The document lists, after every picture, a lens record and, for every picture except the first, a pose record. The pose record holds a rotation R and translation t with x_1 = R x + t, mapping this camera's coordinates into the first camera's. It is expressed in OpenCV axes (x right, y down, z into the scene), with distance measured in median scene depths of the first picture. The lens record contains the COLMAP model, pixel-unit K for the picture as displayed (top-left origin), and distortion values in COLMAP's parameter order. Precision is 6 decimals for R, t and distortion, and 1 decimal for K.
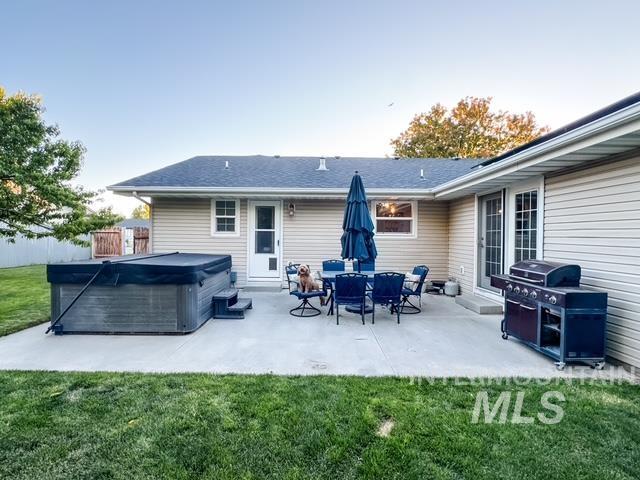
lens RADIAL K [[295.9, 0, 319.2], [0, 295.9, 238.1], [0, 0, 1]] dist [0.000378, 0.000002]
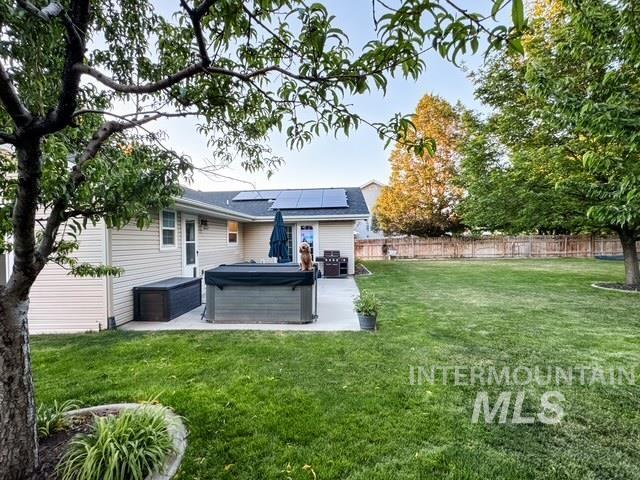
lens RADIAL K [[295.9, 0, 319.9], [0, 295.9, 240.2], [0, 0, 1]] dist [0.000378, 0.000002]
pose [[0.047310, -0.011254, 0.998817, -1.222169], [0.044616, 0.998962, 0.009143, -0.023250], [-0.997883, 0.044130, 0.047763, 0.484017]]
